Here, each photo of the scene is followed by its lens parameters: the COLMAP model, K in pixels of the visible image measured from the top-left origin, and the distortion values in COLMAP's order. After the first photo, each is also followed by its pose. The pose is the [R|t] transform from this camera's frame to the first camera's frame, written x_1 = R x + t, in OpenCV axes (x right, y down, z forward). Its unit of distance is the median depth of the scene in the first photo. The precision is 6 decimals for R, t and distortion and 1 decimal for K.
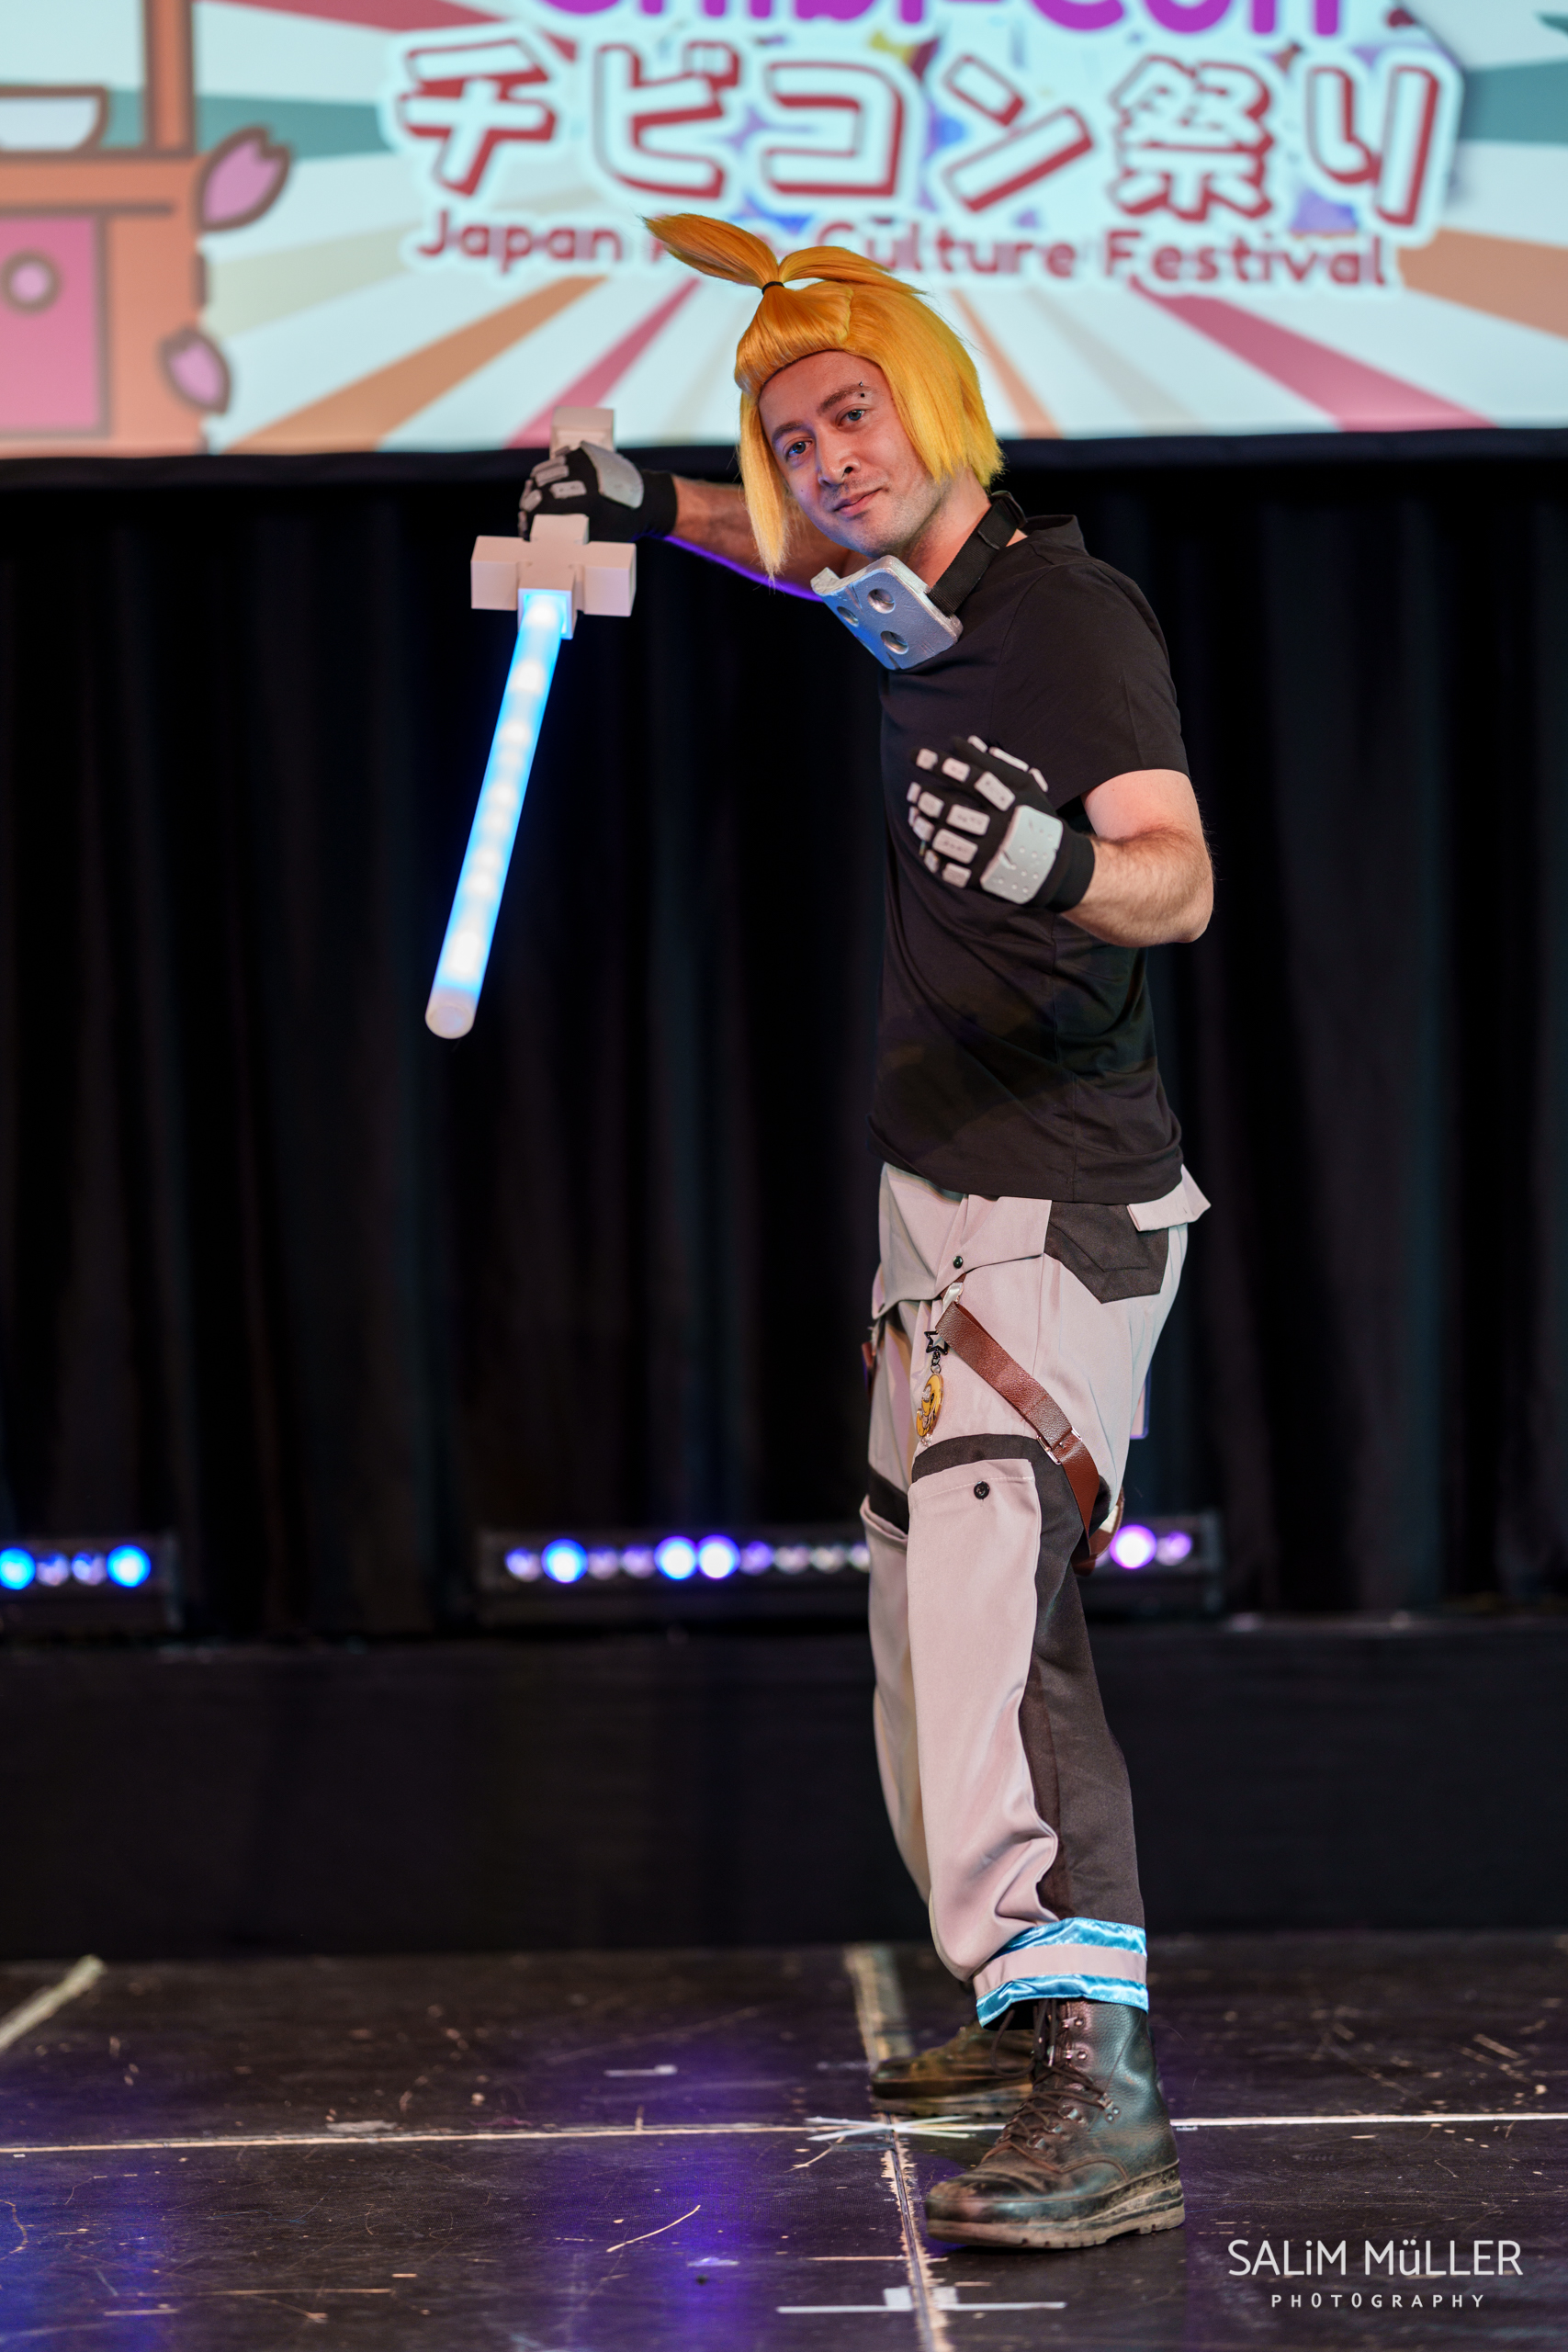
lens RADIAL K [[5675.5, 0, 798.9], [0, 5675.5, 1166.7], [0, 0, 1]] dist [0.027927, 0.000000]
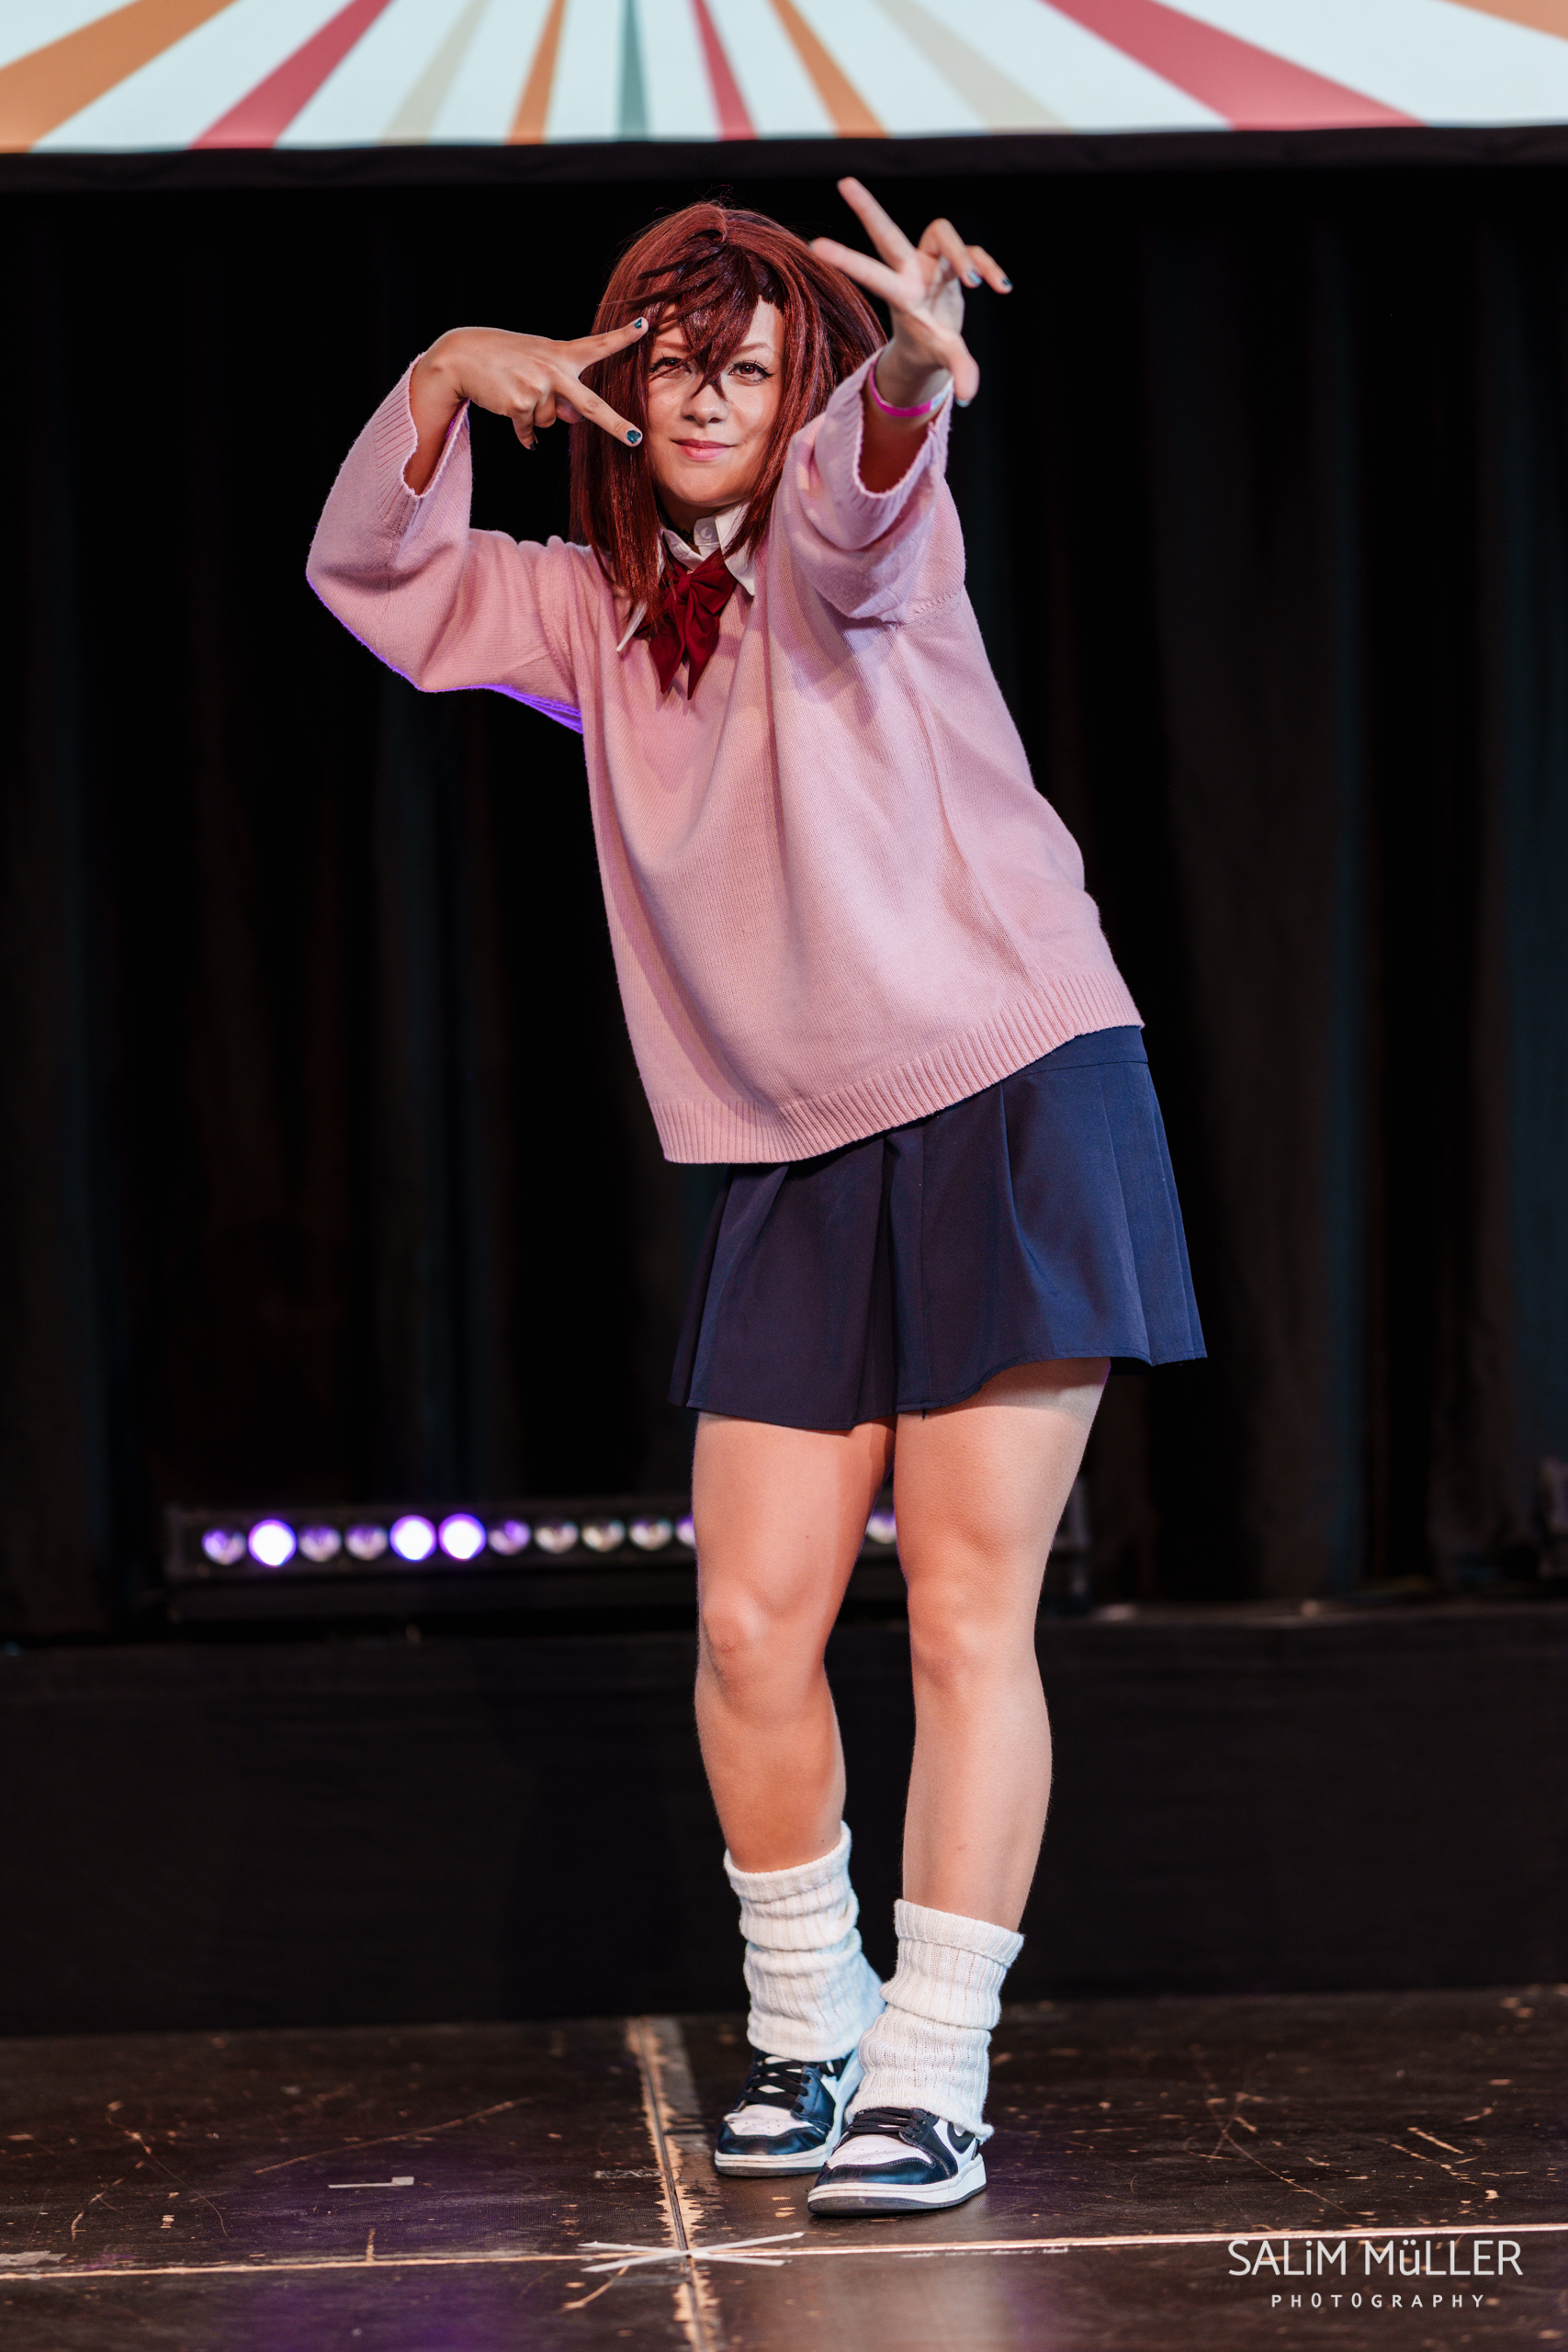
lens RADIAL K [[5675.5, 0, 784.2], [0, 5675.5, 1165.5], [0, 0, 1]] dist [0.027927, 0.000000]
pose [[0.998868, -0.005330, 0.047270, -0.006865], [0.003989, 0.999588, 0.028421, -0.006612], [-0.047402, -0.028200, 0.998478, 0.201729]]
